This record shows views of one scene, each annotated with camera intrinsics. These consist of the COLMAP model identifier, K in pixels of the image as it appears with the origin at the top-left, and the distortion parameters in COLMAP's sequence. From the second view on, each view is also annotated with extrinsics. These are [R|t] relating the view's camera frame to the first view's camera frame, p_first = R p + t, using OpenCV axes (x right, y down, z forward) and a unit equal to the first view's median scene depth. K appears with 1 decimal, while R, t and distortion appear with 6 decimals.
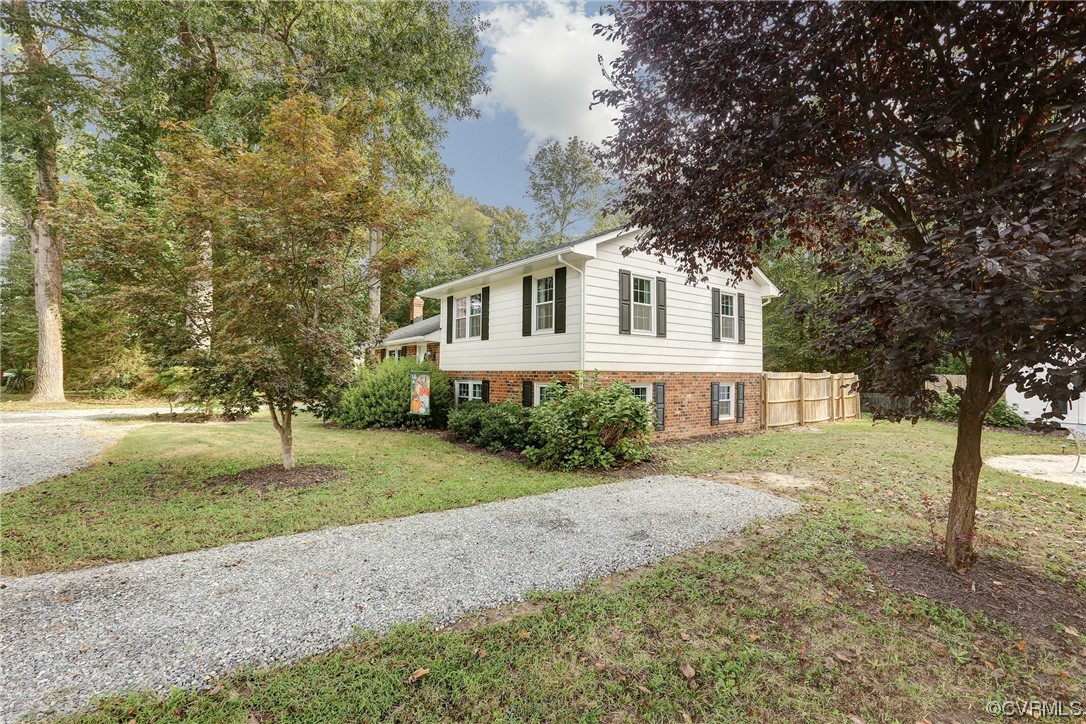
lens RADIAL K [[504.7, 0, 540.3], [0, 504.7, 360.6], [0, 0, 1]] dist [-0.028095, 0.005879]
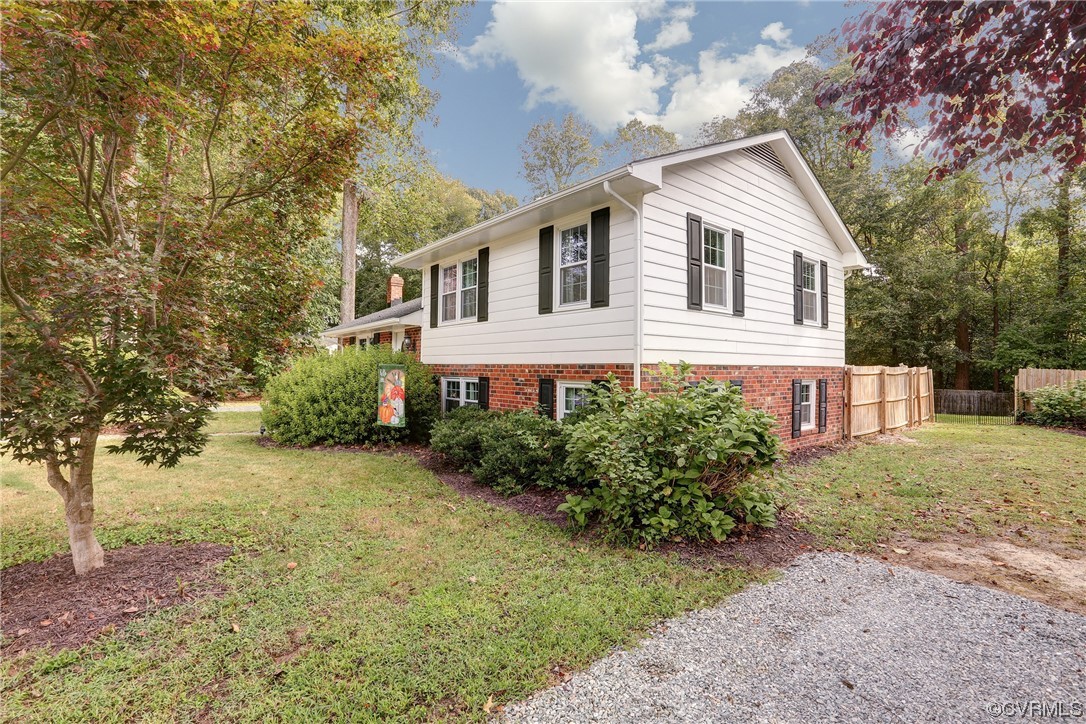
lens RADIAL K [[504.7, 0, 544.8], [0, 504.7, 363.4], [0, 0, 1]] dist [-0.028095, 0.005879]
pose [[0.999426, -0.000130, 0.033881, -0.048724], [-0.000498, 0.999828, 0.018516, 0.006433], [-0.033877, -0.018522, 0.999254, 0.294150]]
